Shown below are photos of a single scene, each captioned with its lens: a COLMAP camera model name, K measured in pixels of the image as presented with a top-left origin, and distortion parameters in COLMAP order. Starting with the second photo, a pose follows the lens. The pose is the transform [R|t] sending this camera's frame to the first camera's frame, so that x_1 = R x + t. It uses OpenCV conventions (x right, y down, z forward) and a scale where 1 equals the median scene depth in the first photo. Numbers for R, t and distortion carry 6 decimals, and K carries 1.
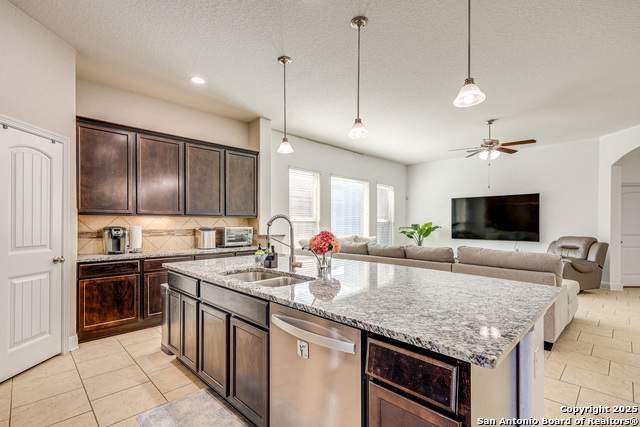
lens RADIAL K [[293.2, 0, 323.7], [0, 293.2, 222.2], [0, 0, 1]] dist [0.016289, 0.000659]
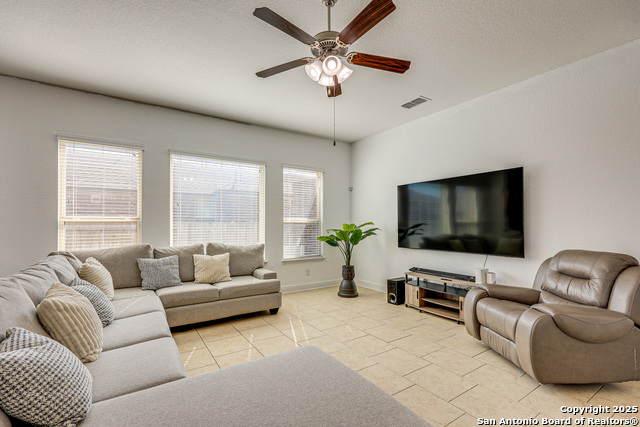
lens RADIAL K [[278.2, 0, 317.5], [0, 278.2, 219.4], [0, 0, 1]] dist [0.002770, 0.000758]
pose [[0.979035, -0.006070, -0.203603, 0.546639], [0.003245, 0.999894, -0.014207, 0.003848], [0.203667, 0.013248, 0.978951, 0.506910]]
